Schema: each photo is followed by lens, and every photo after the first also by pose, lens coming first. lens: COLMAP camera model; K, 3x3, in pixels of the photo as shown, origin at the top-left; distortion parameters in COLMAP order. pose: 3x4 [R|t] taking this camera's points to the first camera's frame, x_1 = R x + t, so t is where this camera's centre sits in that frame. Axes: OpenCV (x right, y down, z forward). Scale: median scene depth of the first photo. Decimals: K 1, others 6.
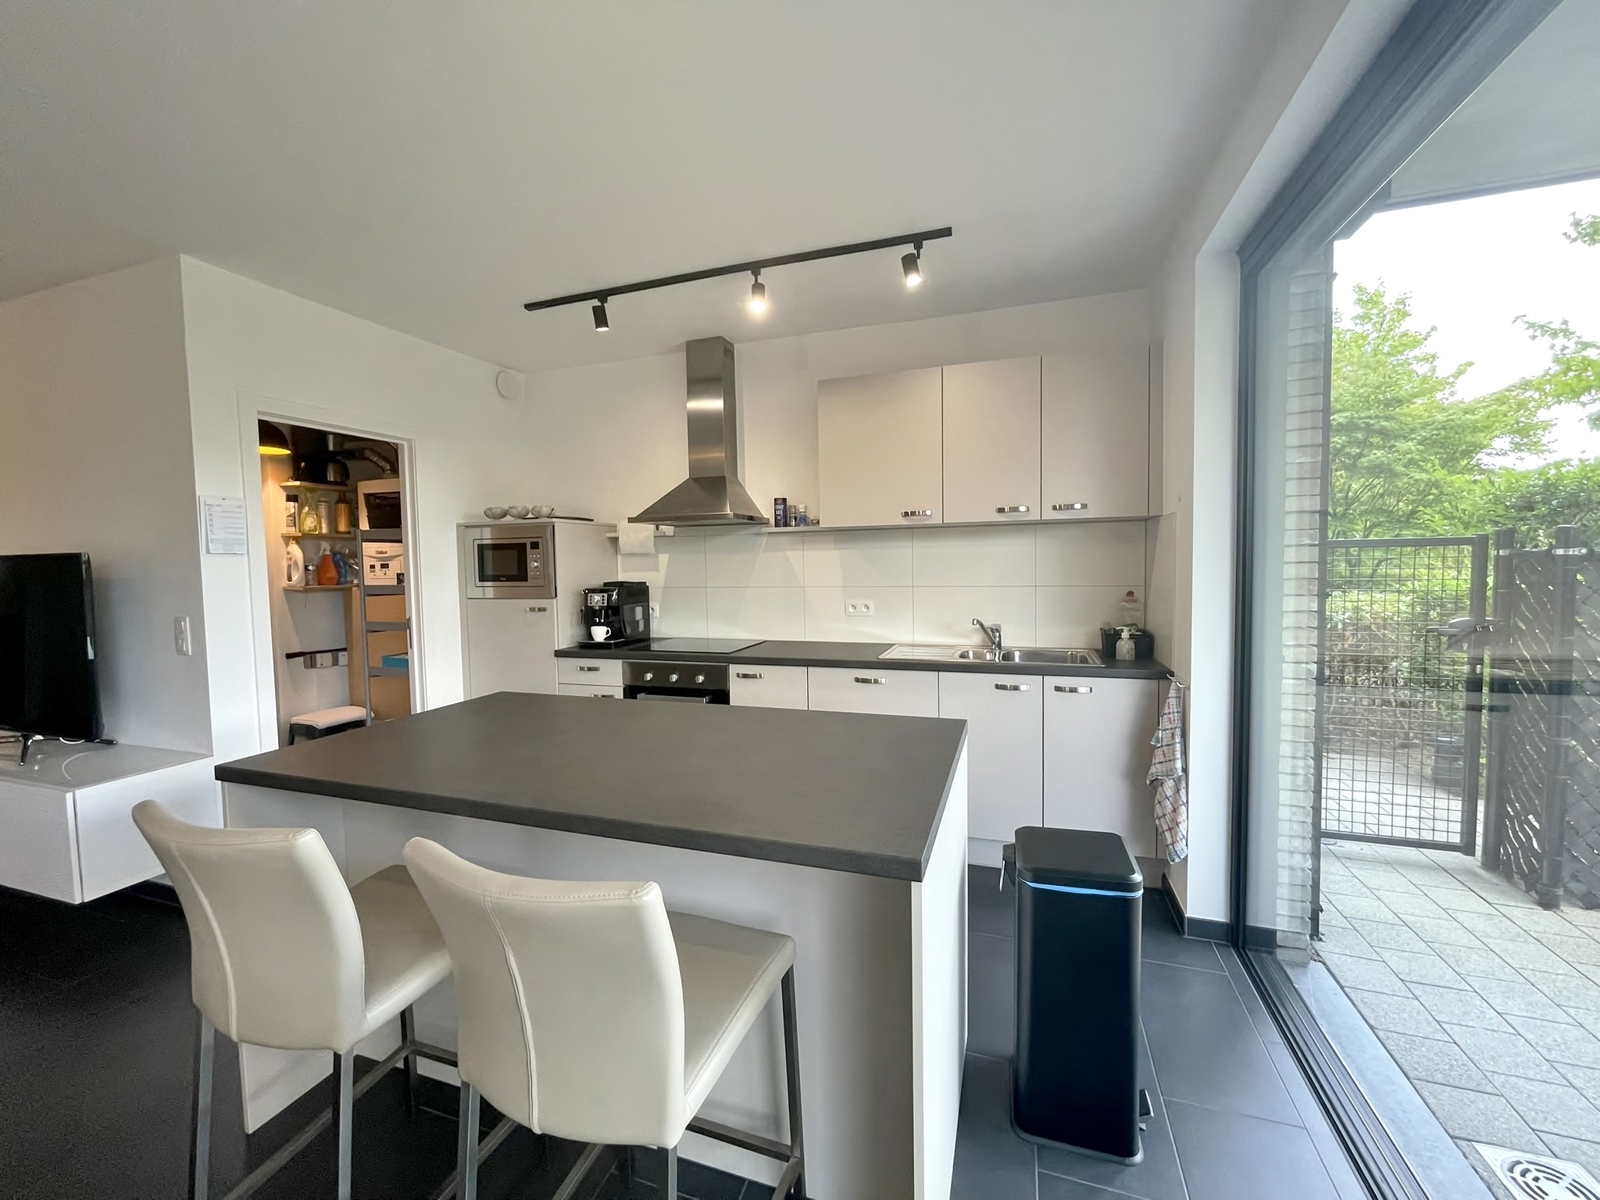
lens RADIAL K [[651.0, 0, 795.5], [0, 651.0, 594.5], [0, 0, 1]] dist [-0.001627, -0.000881]
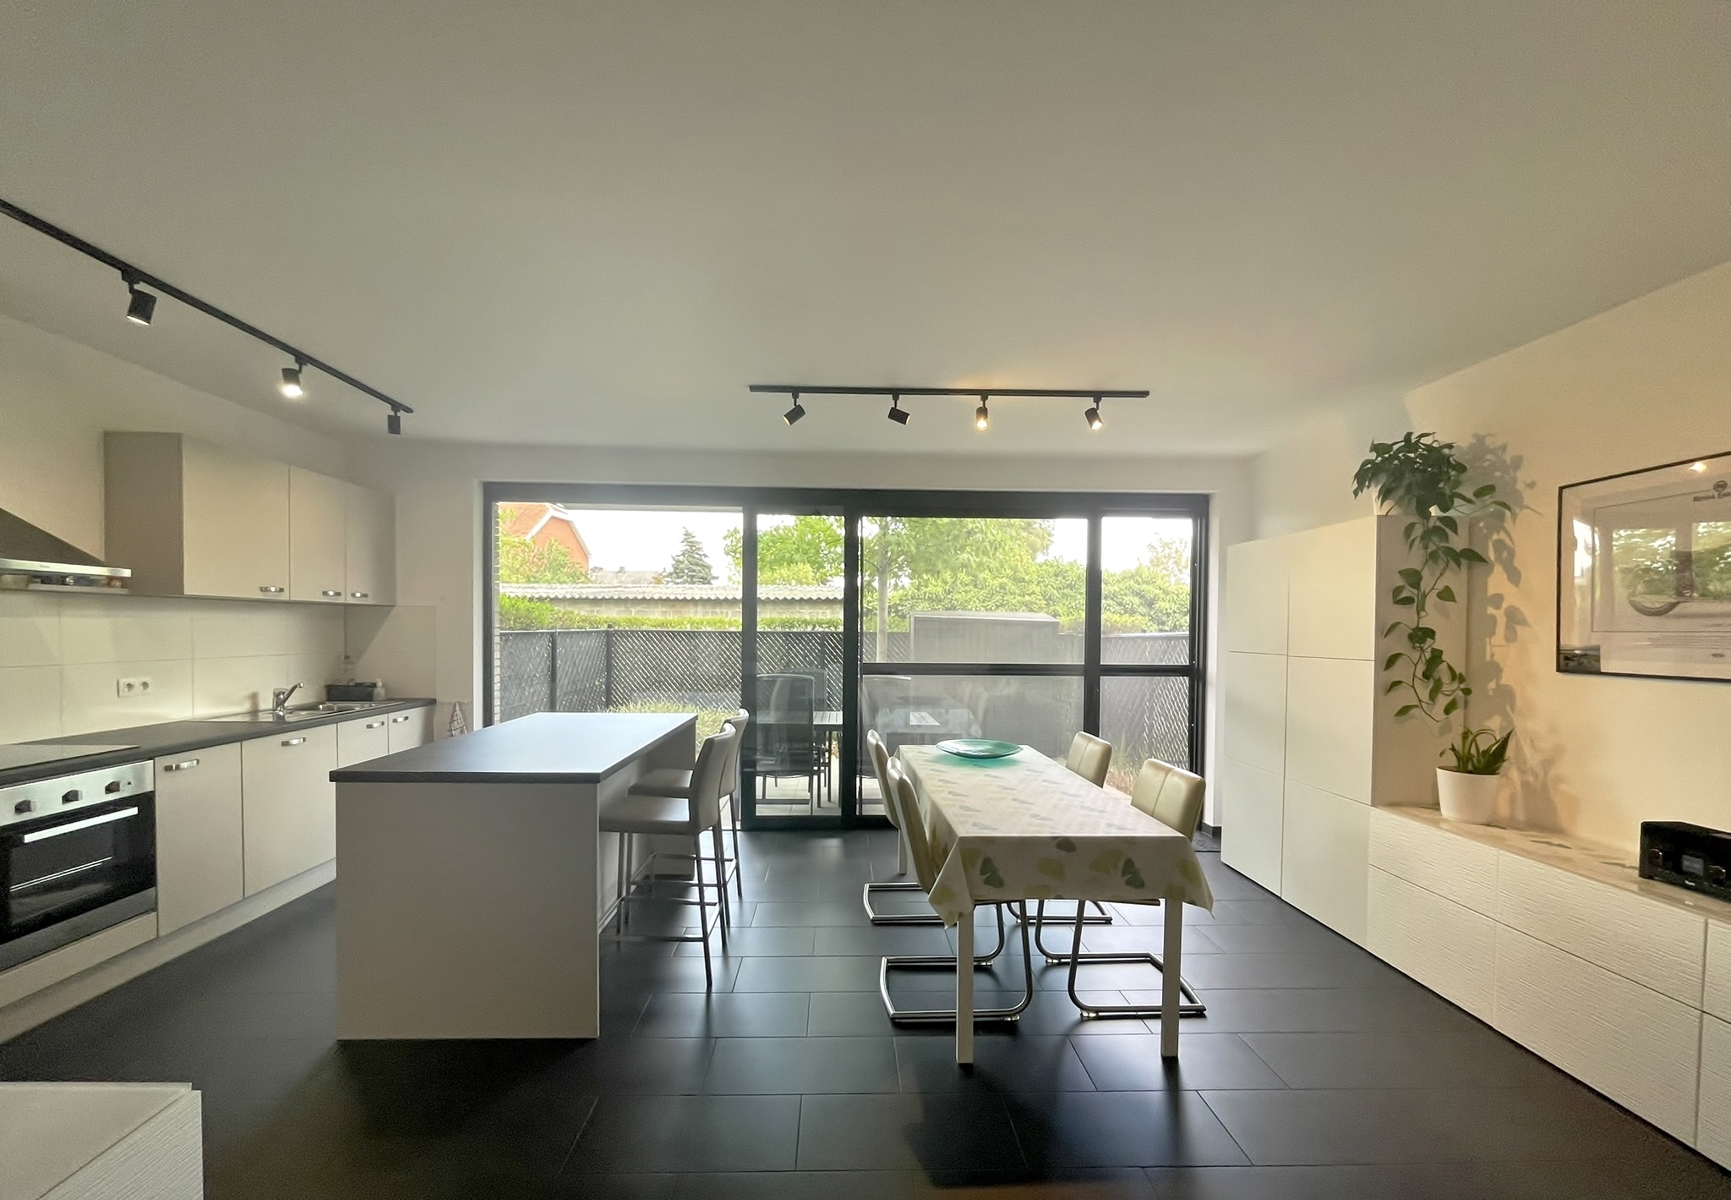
lens RADIAL K [[702.2, 0, 861.9], [0, 702.2, 644.0], [0, 0, 1]] dist [-0.000884, 0.000487]
pose [[-0.355340, -0.005587, 0.934720, -1.025566], [0.045539, 0.998691, 0.023282, -0.012358], [-0.933627, 0.050839, -0.354621, 0.399372]]
